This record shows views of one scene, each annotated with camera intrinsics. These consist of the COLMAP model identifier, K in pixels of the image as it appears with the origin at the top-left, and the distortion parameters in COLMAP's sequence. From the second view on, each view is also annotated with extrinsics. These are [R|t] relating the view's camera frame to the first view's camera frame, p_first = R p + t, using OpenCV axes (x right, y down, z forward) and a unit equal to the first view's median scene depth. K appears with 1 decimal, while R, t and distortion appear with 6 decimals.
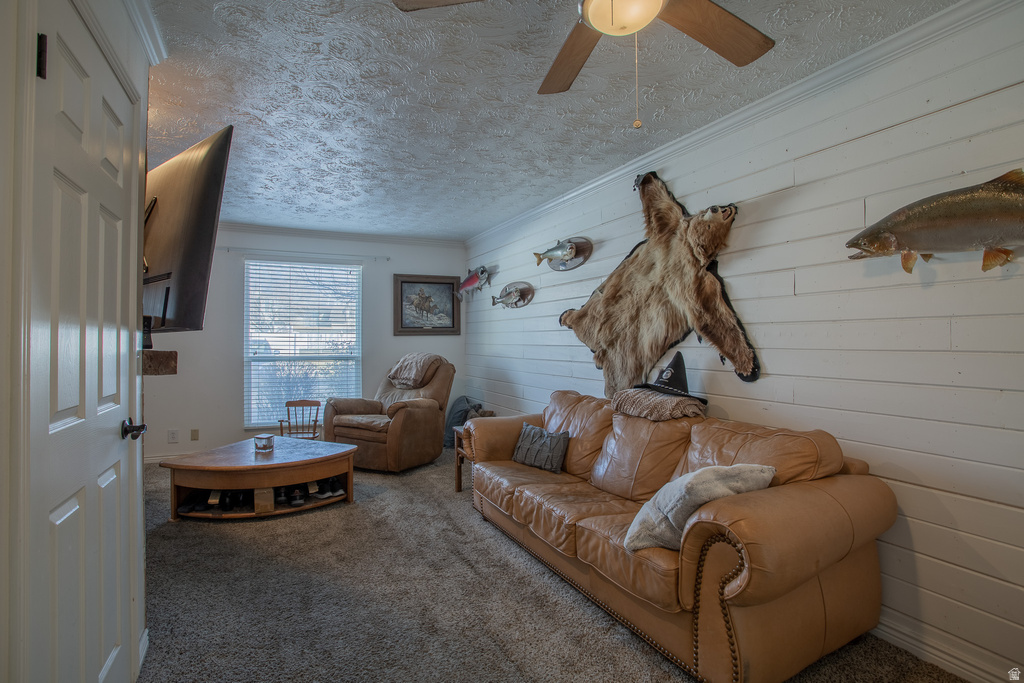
lens RADIAL K [[502.1, 0, 505.7], [0, 502.1, 339.4], [0, 0, 1]] dist [-0.074232, 0.032996]
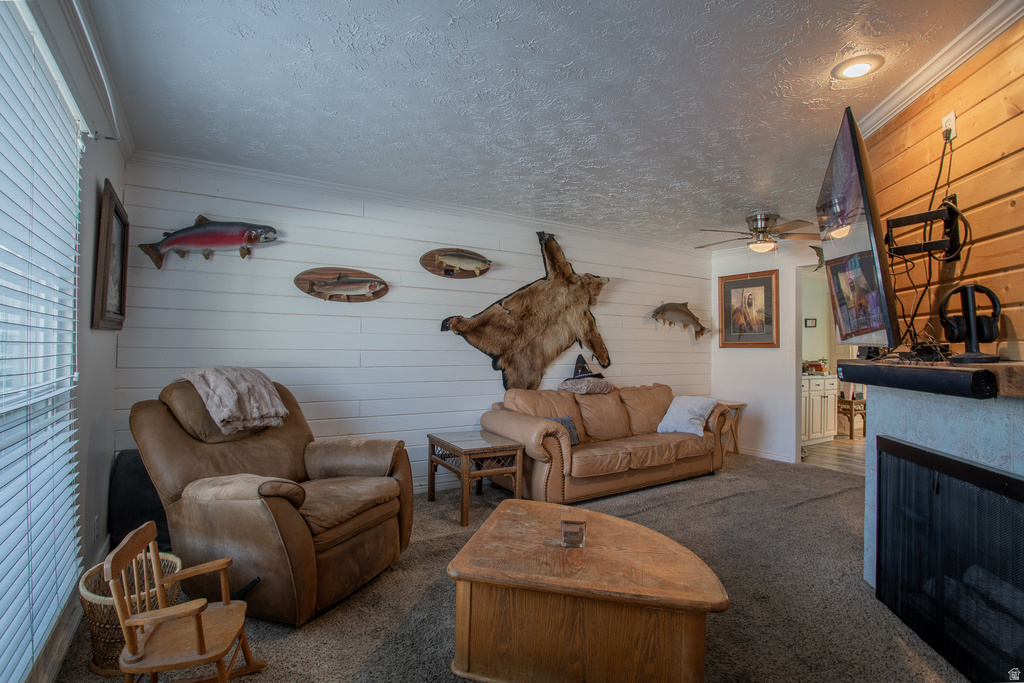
lens RADIAL K [[502.1, 0, 505.7], [0, 502.1, 339.4], [0, 0, 1]] dist [-0.074232, 0.032996]
pose [[-0.121477, 0.014314, 0.992491, -1.217460], [-0.014601, 0.999762, -0.016206, 0.005445], [-0.992487, -0.016460, -0.121239, 1.360744]]
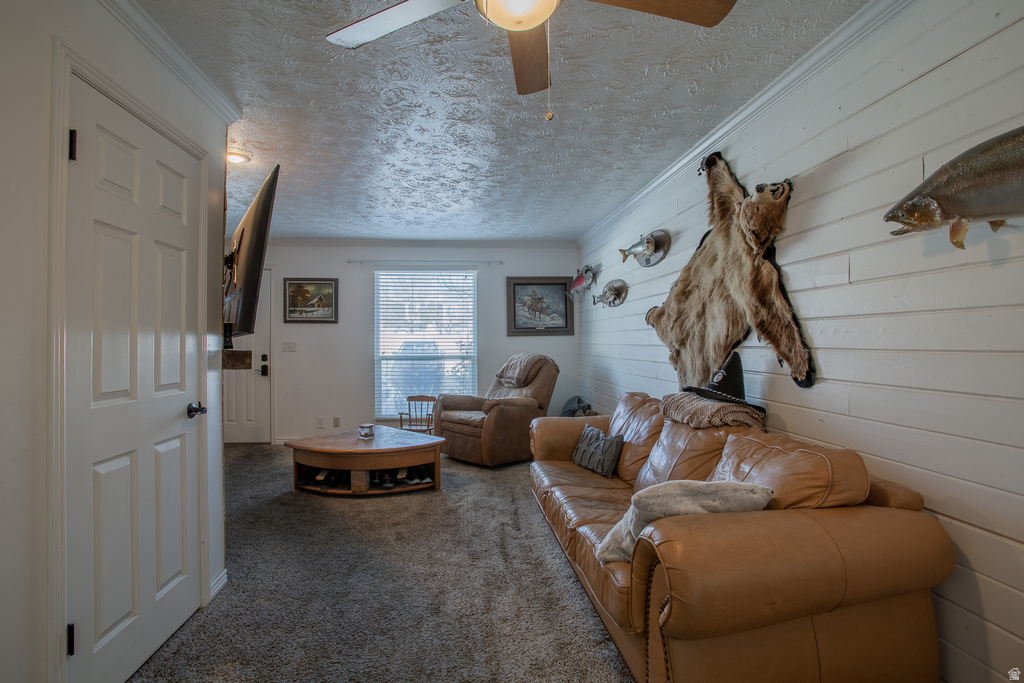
lens RADIAL K [[502.1, 0, 505.7], [0, 502.1, 339.4], [0, 0, 1]] dist [-0.074232, 0.032996]
pose [[0.940800, -0.006219, -0.338904, 0.243594], [0.006140, 0.999980, -0.001306, 0.000899], [0.338905, -0.000852, 0.940820, 0.028011]]
